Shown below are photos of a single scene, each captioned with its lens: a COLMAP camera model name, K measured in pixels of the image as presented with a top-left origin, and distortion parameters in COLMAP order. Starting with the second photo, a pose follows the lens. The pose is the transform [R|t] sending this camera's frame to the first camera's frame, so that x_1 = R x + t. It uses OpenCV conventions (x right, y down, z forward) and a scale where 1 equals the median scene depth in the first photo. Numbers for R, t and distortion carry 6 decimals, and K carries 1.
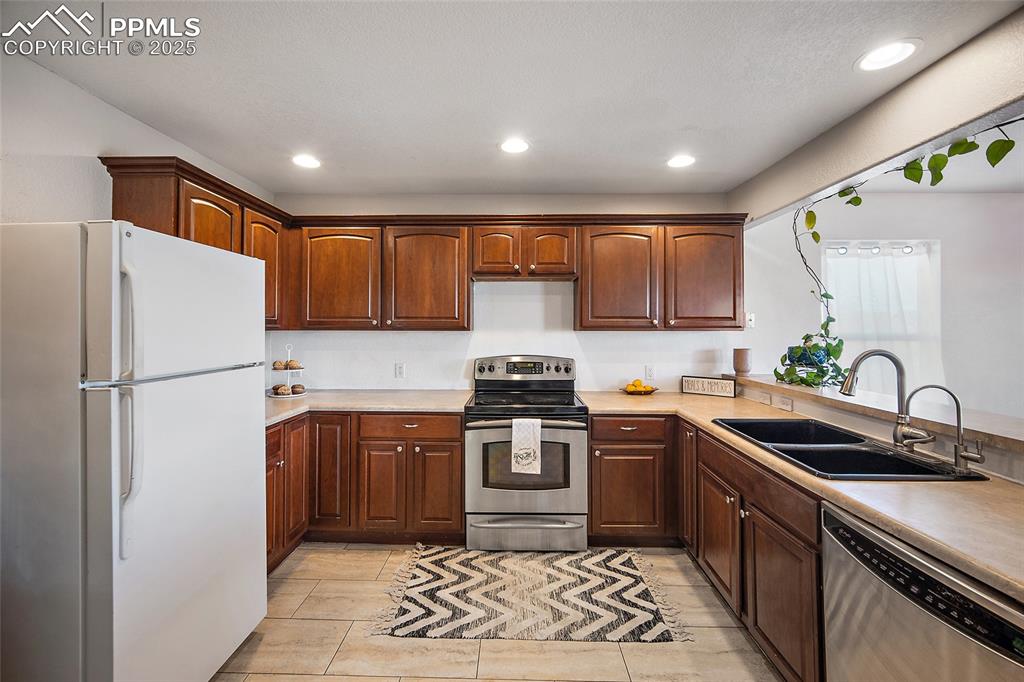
lens RADIAL K [[412.8, 0, 509.6], [0, 412.8, 329.8], [0, 0, 1]] dist [-0.000186, -0.000244]
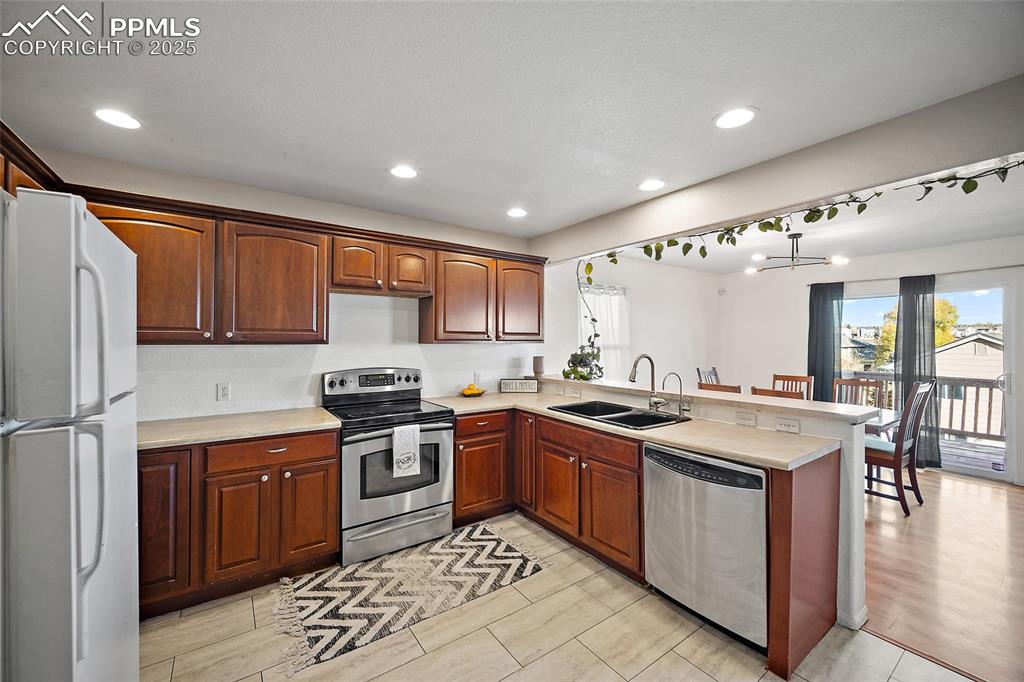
lens RADIAL K [[404.3, 0, 514.9], [0, 404.3, 344.2], [0, 0, 1]] dist [-0.001277, -0.000172]
pose [[0.801270, -0.005787, 0.598275, -0.355205], [0.001926, 0.999973, 0.007093, -0.004112], [-0.598300, -0.004531, 0.801259, -0.015779]]
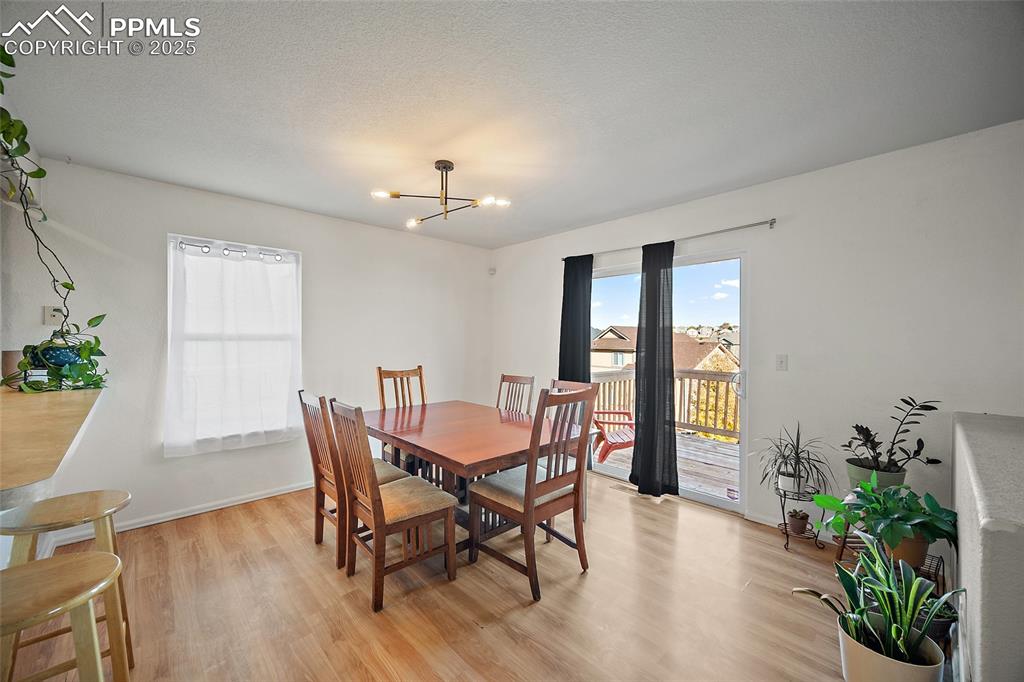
lens RADIAL K [[404.3, 0, 514.9], [0, 404.3, 344.2], [0, 0, 1]] dist [-0.001277, -0.000172]
pose [[0.703202, -0.010501, 0.710913, 0.826685], [-0.000405, 0.999885, 0.015169, 0.026948], [-0.710990, -0.010954, 0.703117, -0.273378]]
